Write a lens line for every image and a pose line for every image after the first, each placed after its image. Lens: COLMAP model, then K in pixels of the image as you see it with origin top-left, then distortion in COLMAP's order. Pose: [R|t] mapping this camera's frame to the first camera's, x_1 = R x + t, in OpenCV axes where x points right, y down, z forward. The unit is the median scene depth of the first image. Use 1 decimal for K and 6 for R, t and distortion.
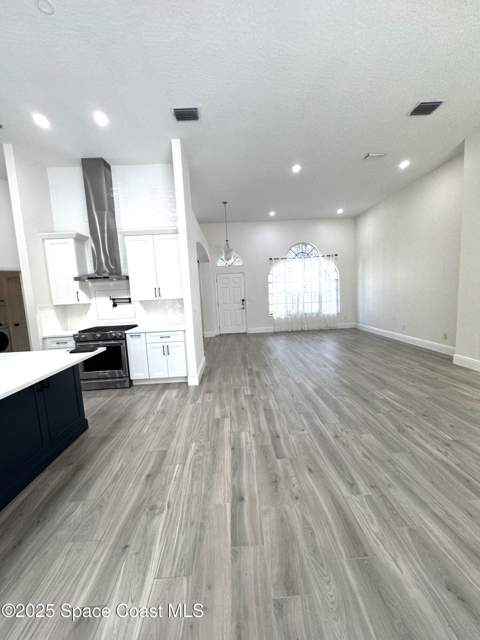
lens RADIAL K [[255.3, 0, 238.4], [0, 255.3, 318.4], [0, 0, 1]] dist [0.002142, -0.001146]
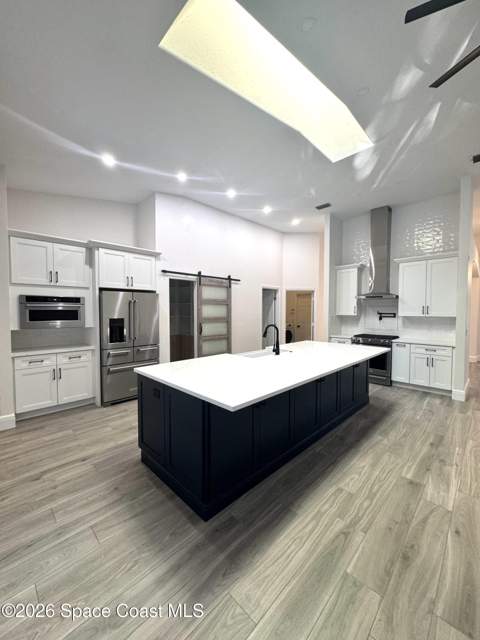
lens RADIAL K [[255.3, 0, 243.2], [0, 255.3, 321.3], [0, 0, 1]] dist [0.002142, -0.001146]
pose [[0.693863, 0.084309, -0.715155, -0.067236], [-0.113521, 0.993511, 0.006982, 0.033358], [0.711103, 0.076340, 0.698931, -0.391803]]
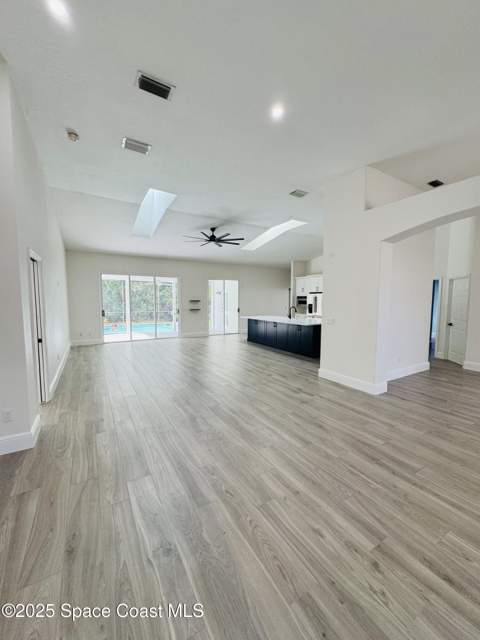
lens RADIAL K [[255.3, 0, 241.1], [0, 255.3, 320.3], [0, 0, 1]] dist [0.002142, -0.001146]
pose [[-0.873742, 0.085606, -0.478797, 0.758763], [-0.010794, 0.980734, 0.195047, -0.252252], [0.486270, 0.175589, -0.855985, 1.863988]]
